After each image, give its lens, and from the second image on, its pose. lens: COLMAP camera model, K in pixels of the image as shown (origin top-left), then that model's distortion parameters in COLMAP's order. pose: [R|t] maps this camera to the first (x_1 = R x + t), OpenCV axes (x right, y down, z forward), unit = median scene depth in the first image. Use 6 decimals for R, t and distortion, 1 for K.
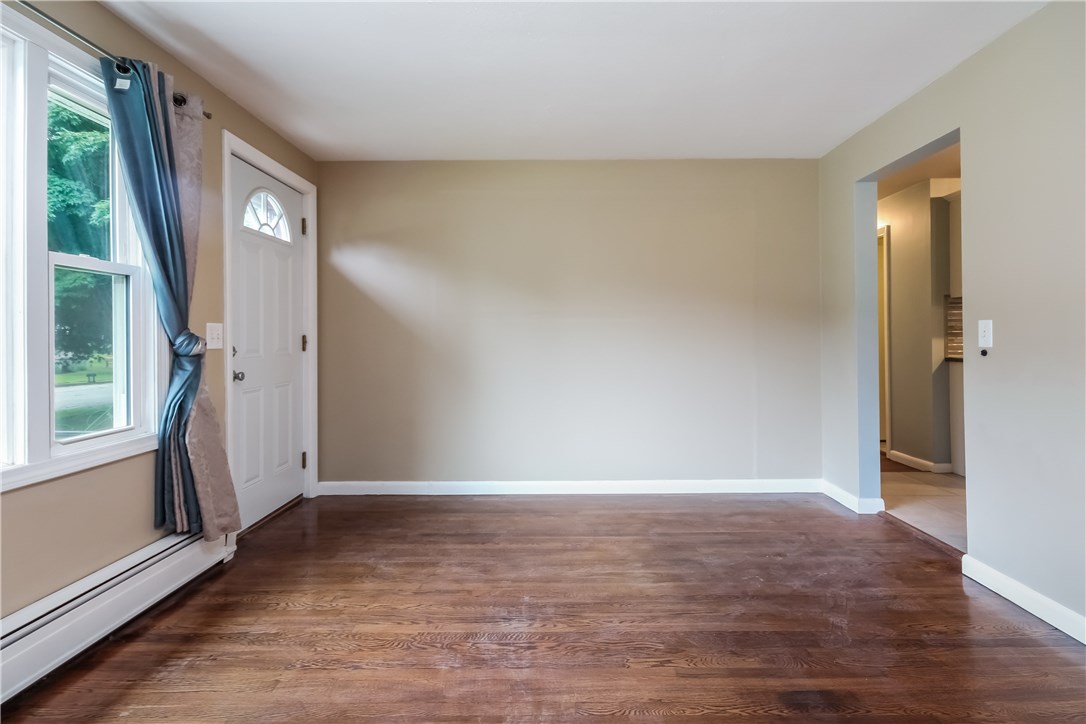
lens RADIAL K [[548.0, 0, 568.8], [0, 548.0, 334.3], [0, 0, 1]] dist [0.001527, 0.000319]
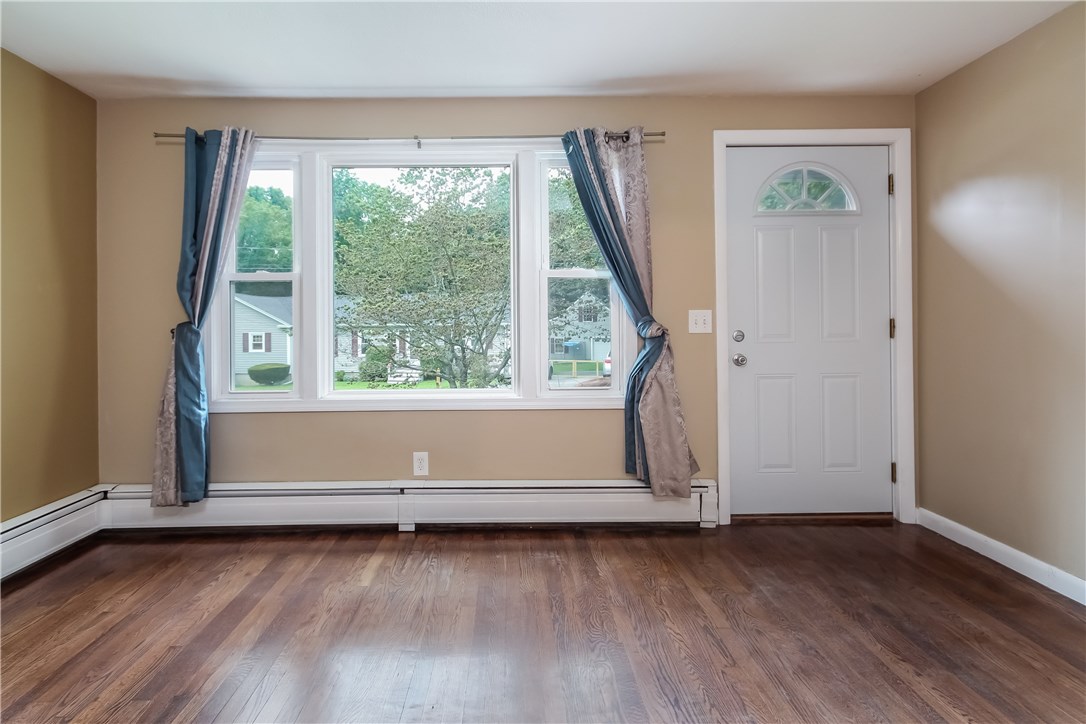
lens RADIAL K [[578.0, 0, 507.2], [0, 578.0, 321.1], [0, 0, 1]] dist [-0.000352, -0.000311]
pose [[-0.000256, 0.000398, -1.000000, 0.594302], [0.012403, 0.999923, 0.000394, -0.002881], [0.999923, -0.012403, -0.000261, 0.684959]]
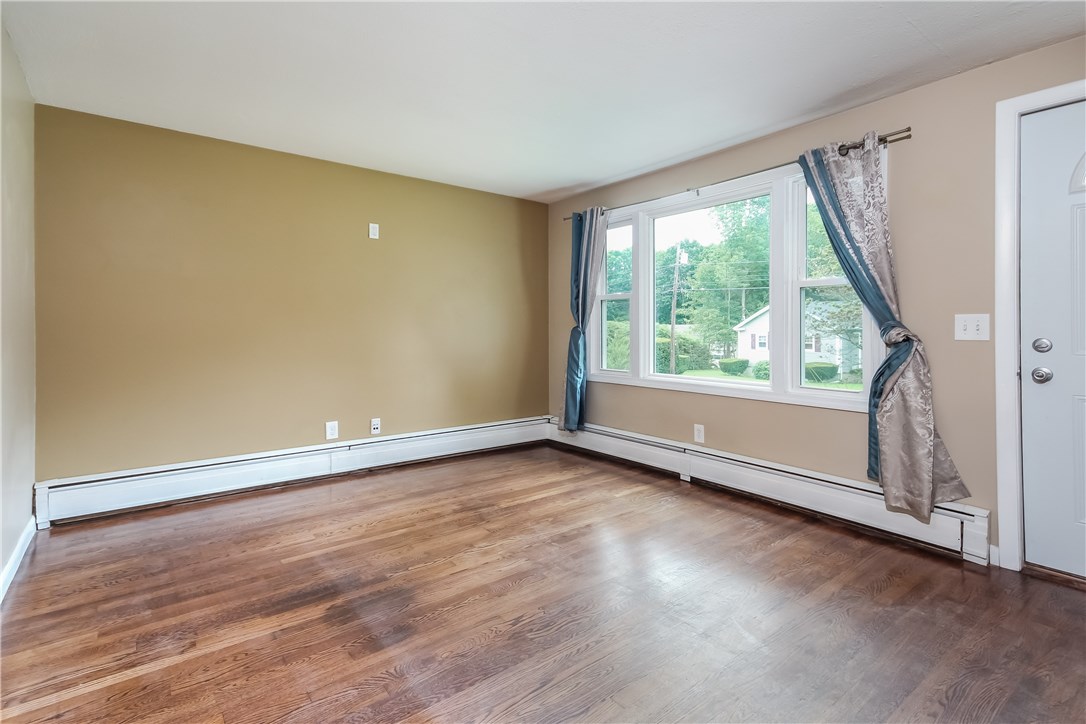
lens RADIAL K [[521.4, 0, 561.0], [0, 521.4, 325.2], [0, 0, 1]] dist [0.035586, 0.000139]
pose [[-0.782445, 0.003456, -0.622710, 0.586786], [0.009418, 0.999936, -0.006284, -0.000513], [0.622648, -0.010782, -0.782427, 1.449592]]
